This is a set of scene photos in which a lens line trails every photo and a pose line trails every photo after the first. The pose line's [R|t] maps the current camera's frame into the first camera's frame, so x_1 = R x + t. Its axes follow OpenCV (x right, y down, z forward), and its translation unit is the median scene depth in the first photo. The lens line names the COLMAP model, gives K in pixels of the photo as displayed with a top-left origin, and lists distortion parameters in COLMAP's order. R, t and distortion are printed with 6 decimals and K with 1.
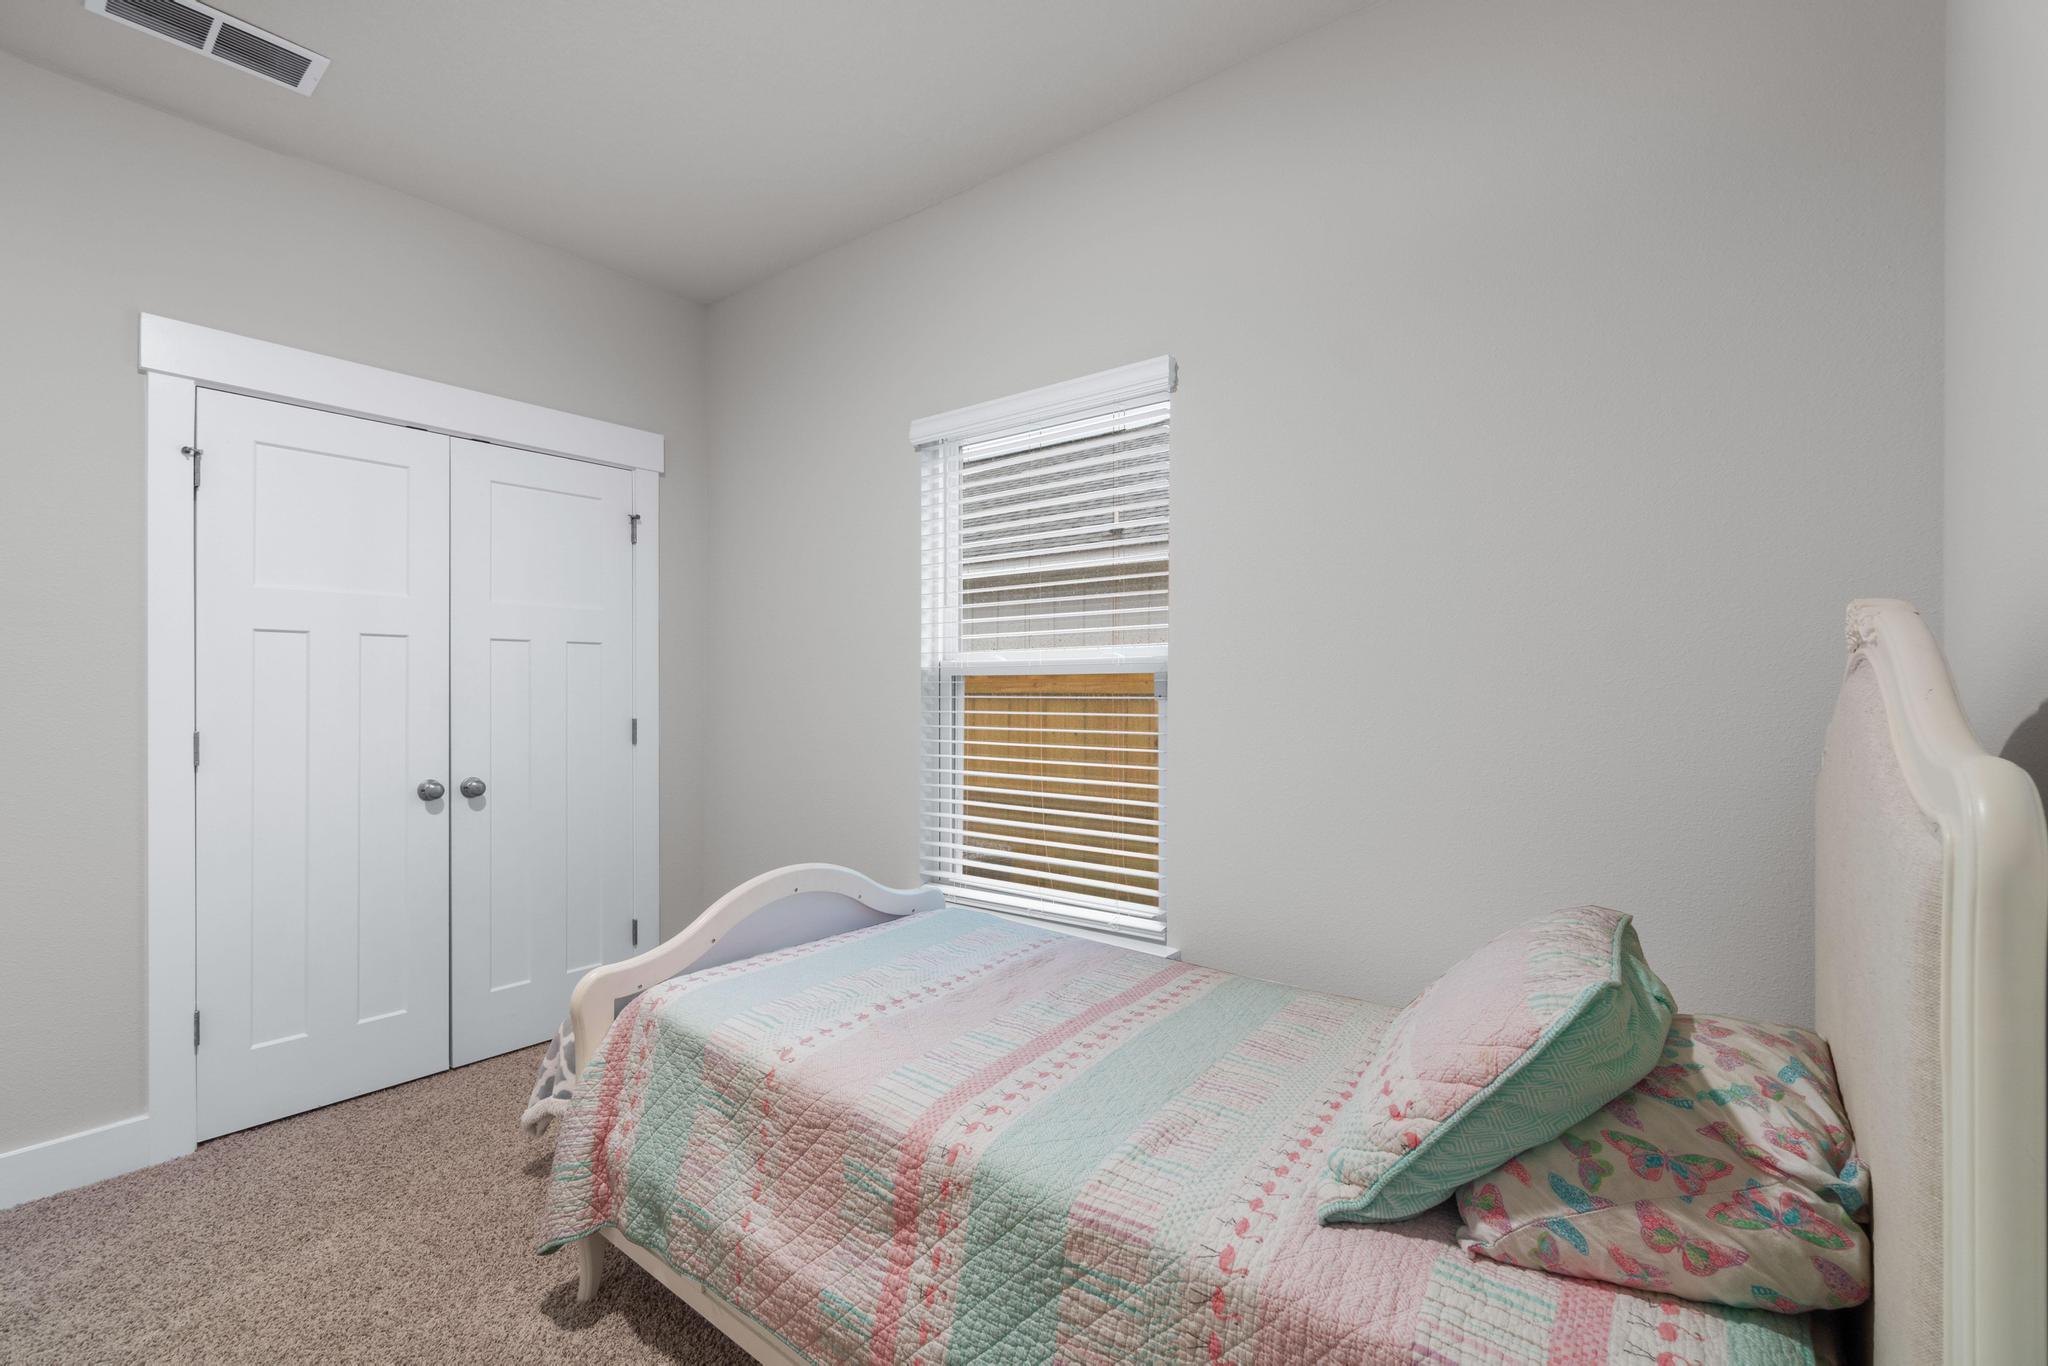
lens RADIAL K [[906.0, 0, 1020.6], [0, 906.0, 697.1], [0, 0, 1]] dist [-0.007614, 0.001301]
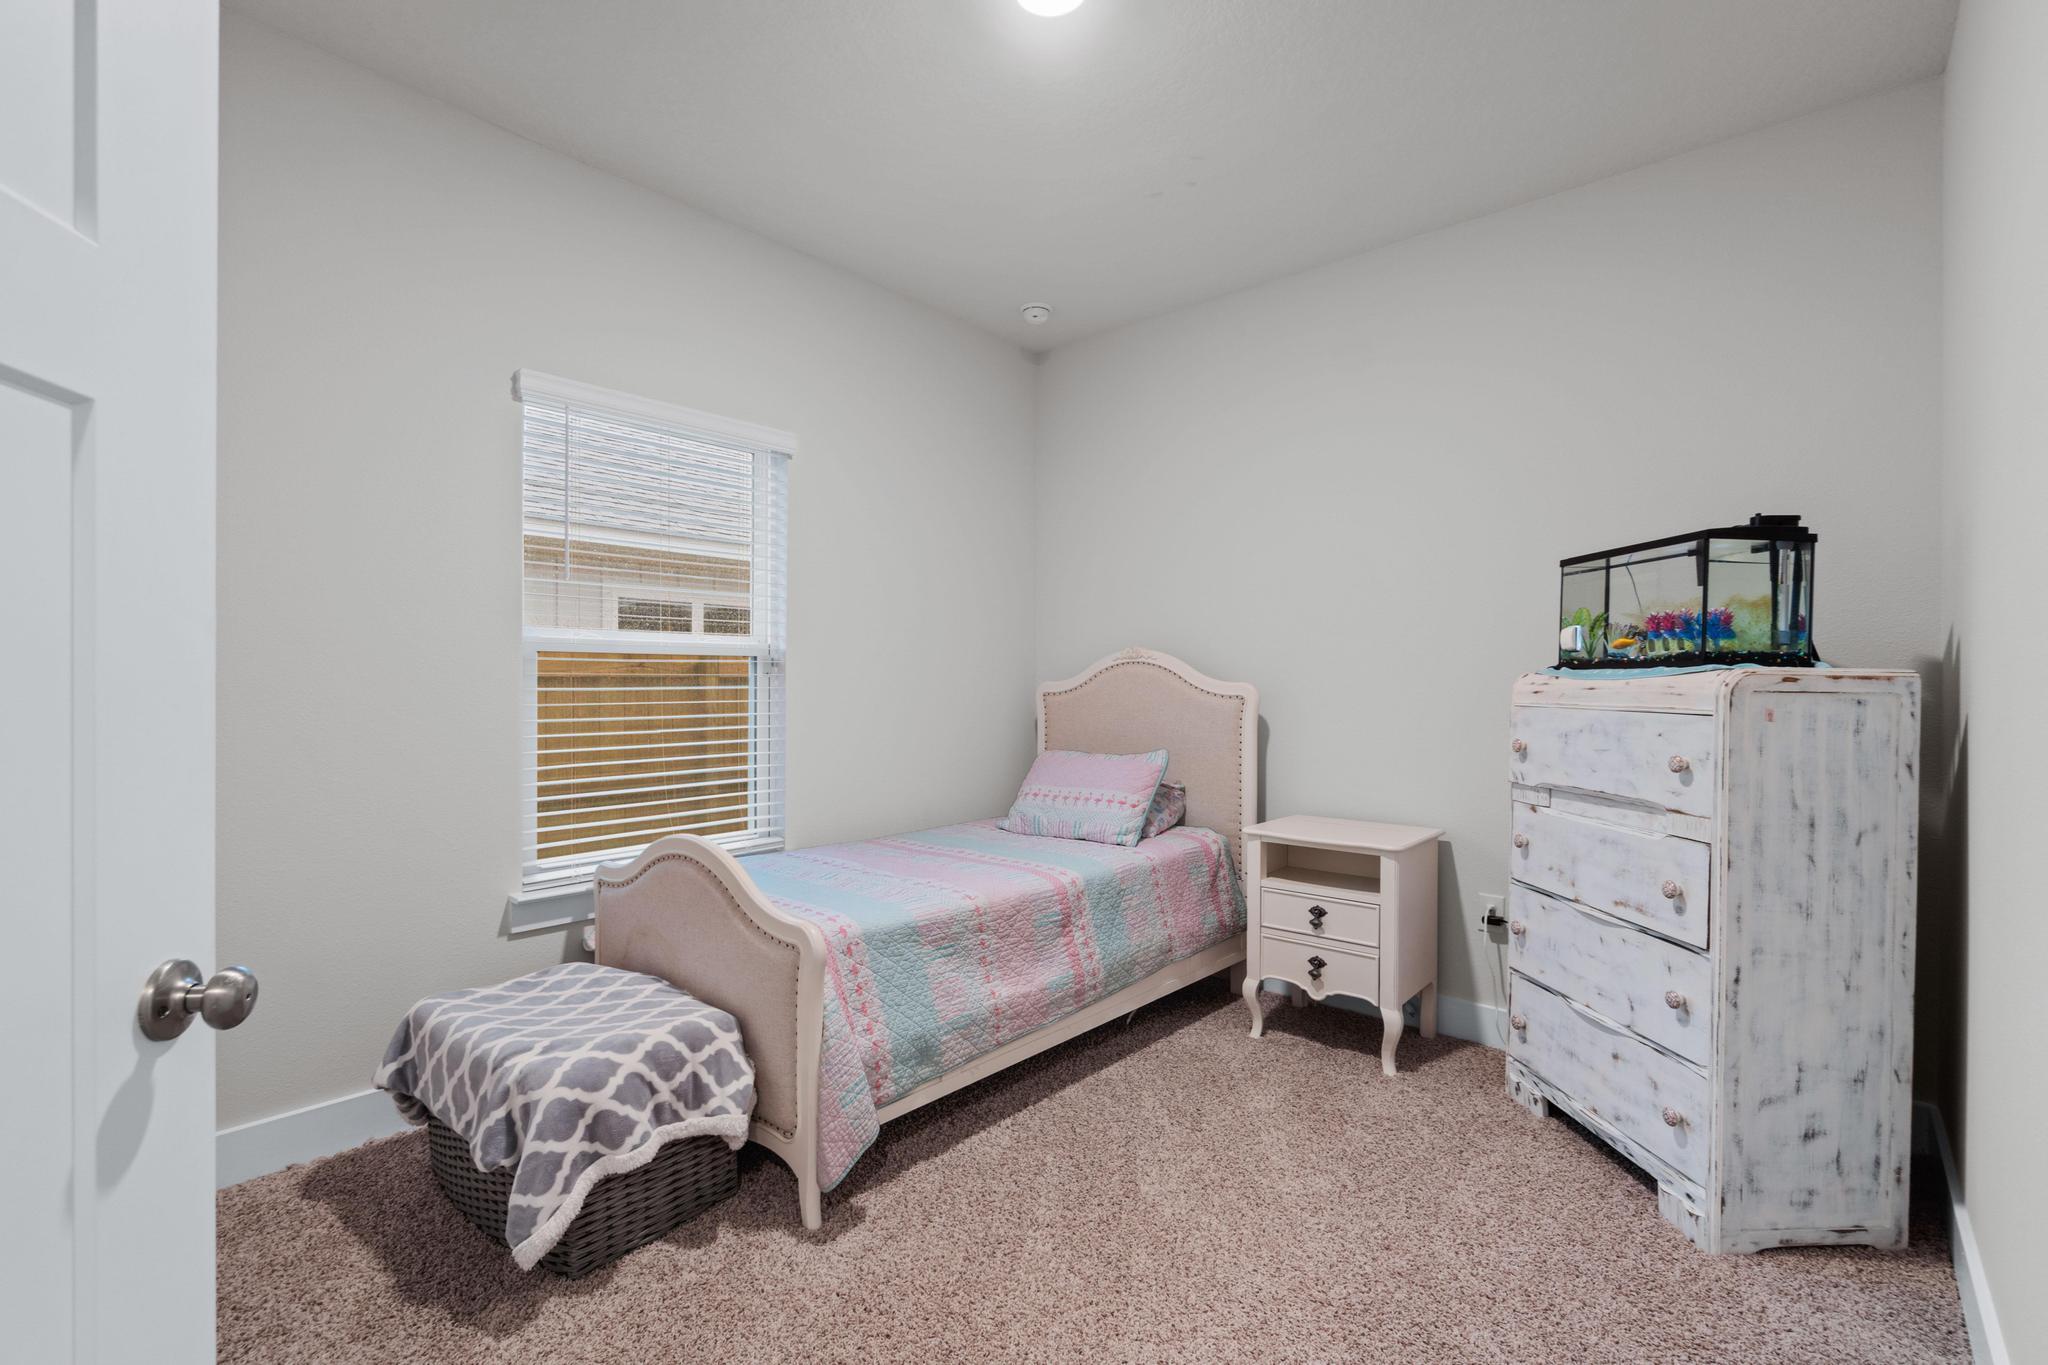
lens RADIAL K [[906.0, 0, 1016.7], [0, 906.0, 684.4], [0, 0, 1]] dist [-0.007614, 0.001301]
pose [[0.040892, 0.003584, 0.999157, -2.212612], [0.000324, 0.999993, -0.003601, 0.034459], [-0.999164, 0.000471, 0.040890, 1.025087]]
